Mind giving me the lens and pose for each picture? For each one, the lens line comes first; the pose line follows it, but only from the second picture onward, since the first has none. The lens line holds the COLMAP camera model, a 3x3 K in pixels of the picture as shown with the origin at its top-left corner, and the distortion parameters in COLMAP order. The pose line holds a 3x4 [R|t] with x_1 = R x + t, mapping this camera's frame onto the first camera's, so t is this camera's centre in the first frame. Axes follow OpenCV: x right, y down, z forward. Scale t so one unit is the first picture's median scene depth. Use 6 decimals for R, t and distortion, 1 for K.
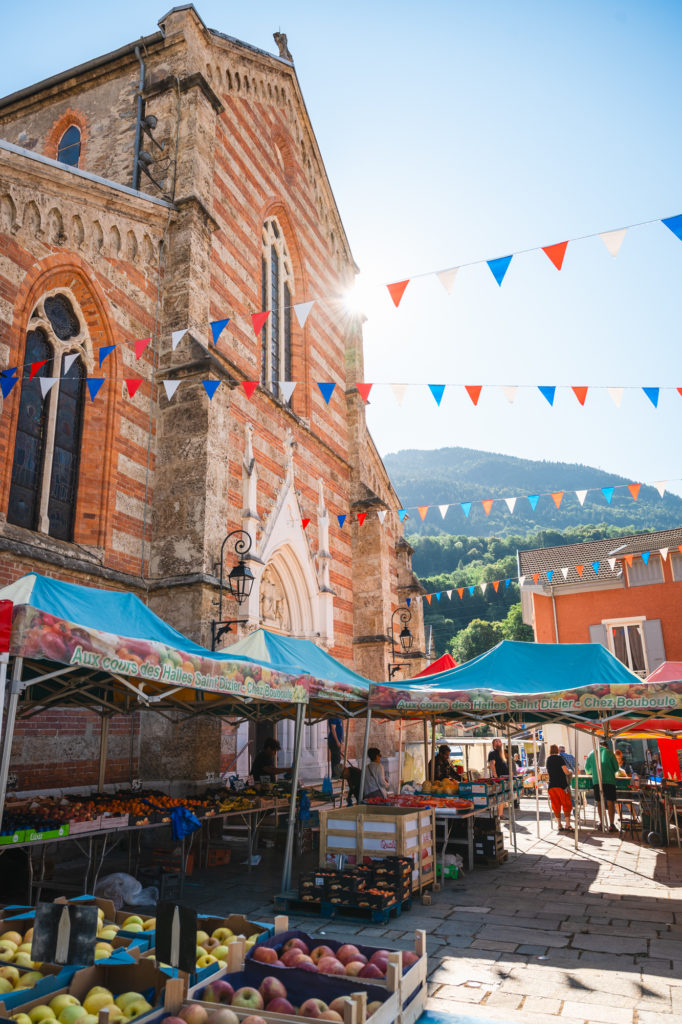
lens RADIAL K [[730.2, 0, 340.0], [0, 730.2, 515.4], [0, 0, 1]] dist [0.022360, 0.004226]
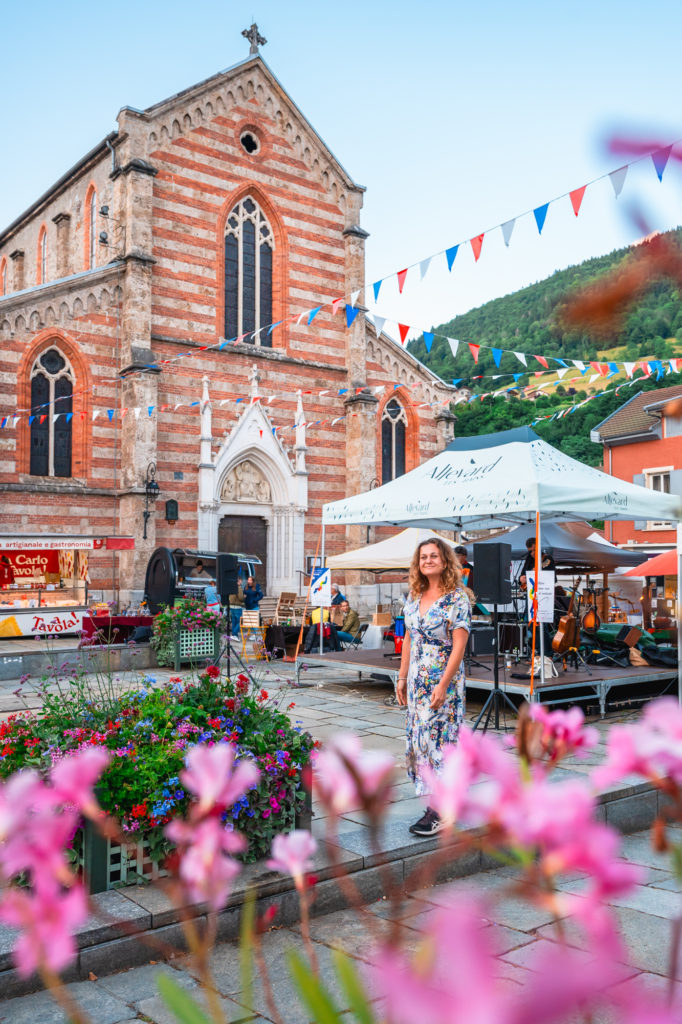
lens RADIAL K [[898.7, 0, 340.7], [0, 898.7, 511.3], [0, 0, 1]] dist [0.010881, -0.002280]
pose [[0.873759, -0.012929, -0.486188, 1.386471], [0.125577, 0.971748, 0.199841, -0.254162], [0.469868, -0.235667, 0.850697, -0.736873]]
